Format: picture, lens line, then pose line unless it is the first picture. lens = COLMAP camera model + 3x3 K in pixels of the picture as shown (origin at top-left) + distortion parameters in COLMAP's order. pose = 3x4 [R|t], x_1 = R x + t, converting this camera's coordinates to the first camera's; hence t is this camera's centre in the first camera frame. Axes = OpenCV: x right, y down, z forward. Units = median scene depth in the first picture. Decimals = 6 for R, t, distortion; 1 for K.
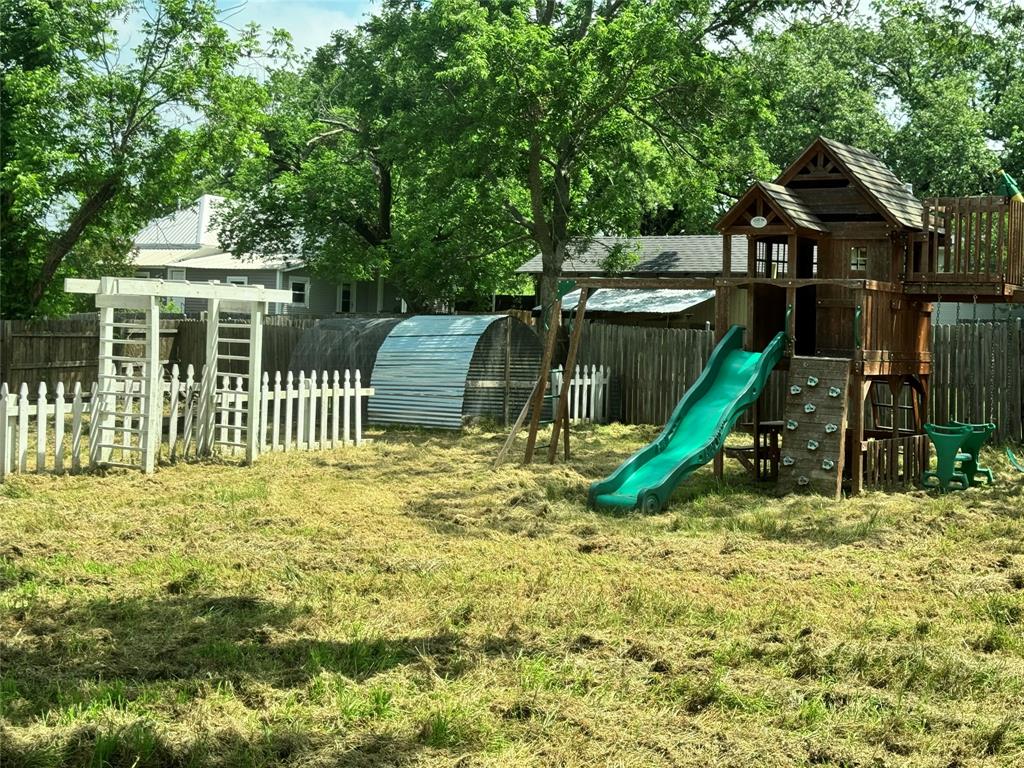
lens RADIAL K [[1420.5, 0, 509.3], [0, 1420.5, 385.2], [0, 0, 1]] dist [0.181887, 0.000000]
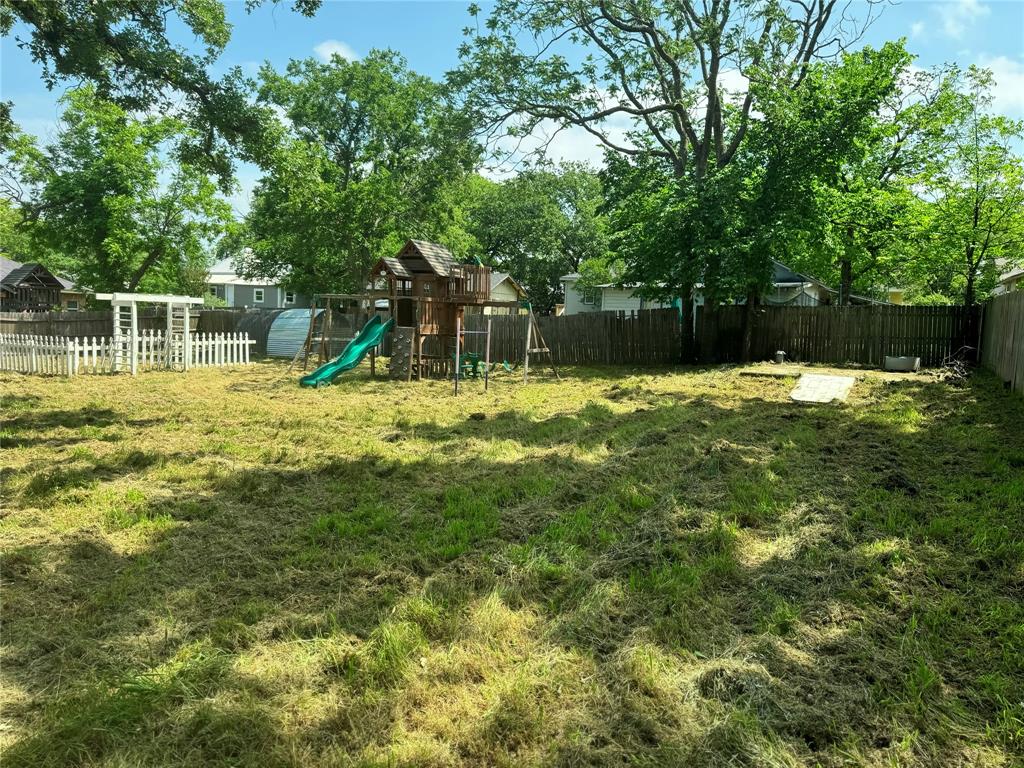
lens RADIAL K [[723.9, 0, 520.3], [0, 723.9, 380.9], [0, 0, 1]] dist [0.058868, -0.068155]
pose [[0.994796, -0.006541, 0.101679, 0.247903], [0.001284, 0.998663, 0.051681, 0.008198], [-0.101881, -0.051282, 0.993474, -0.263415]]
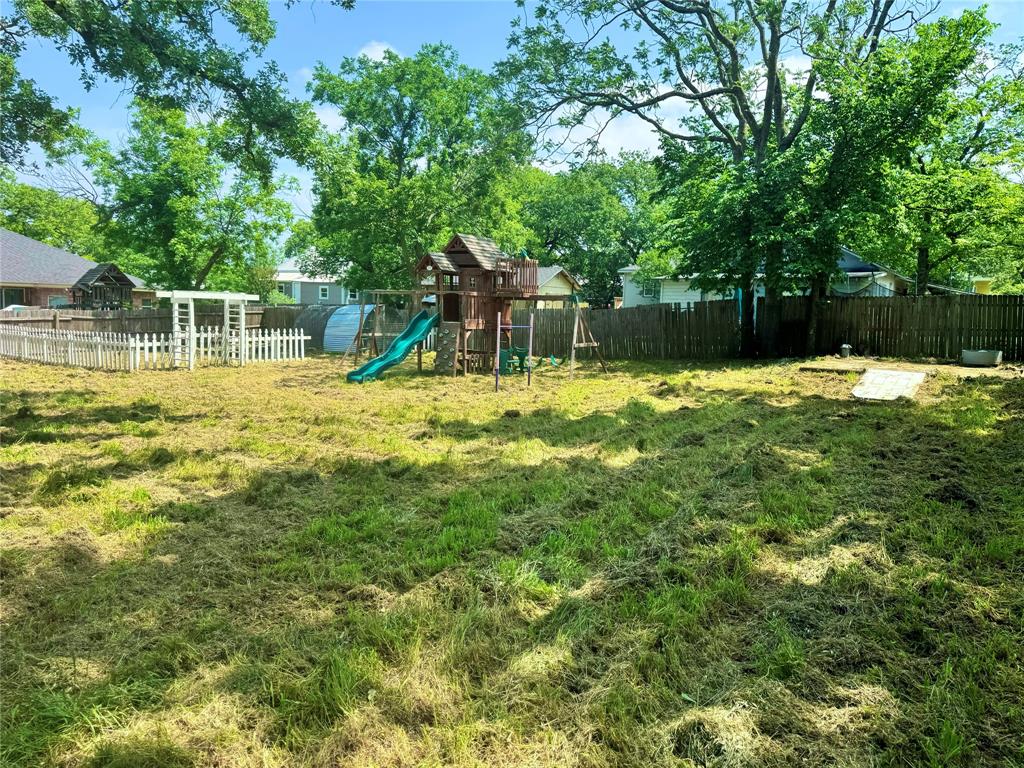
lens RADIAL K [[723.9, 0, 515.5], [0, 723.9, 377.2], [0, 0, 1]] dist [0.058868, -0.068155]
pose [[0.999962, -0.006327, 0.005983, 0.276897], [0.005994, 0.998514, 0.054174, 0.007825], [-0.006317, -0.054136, 0.998514, -0.241216]]
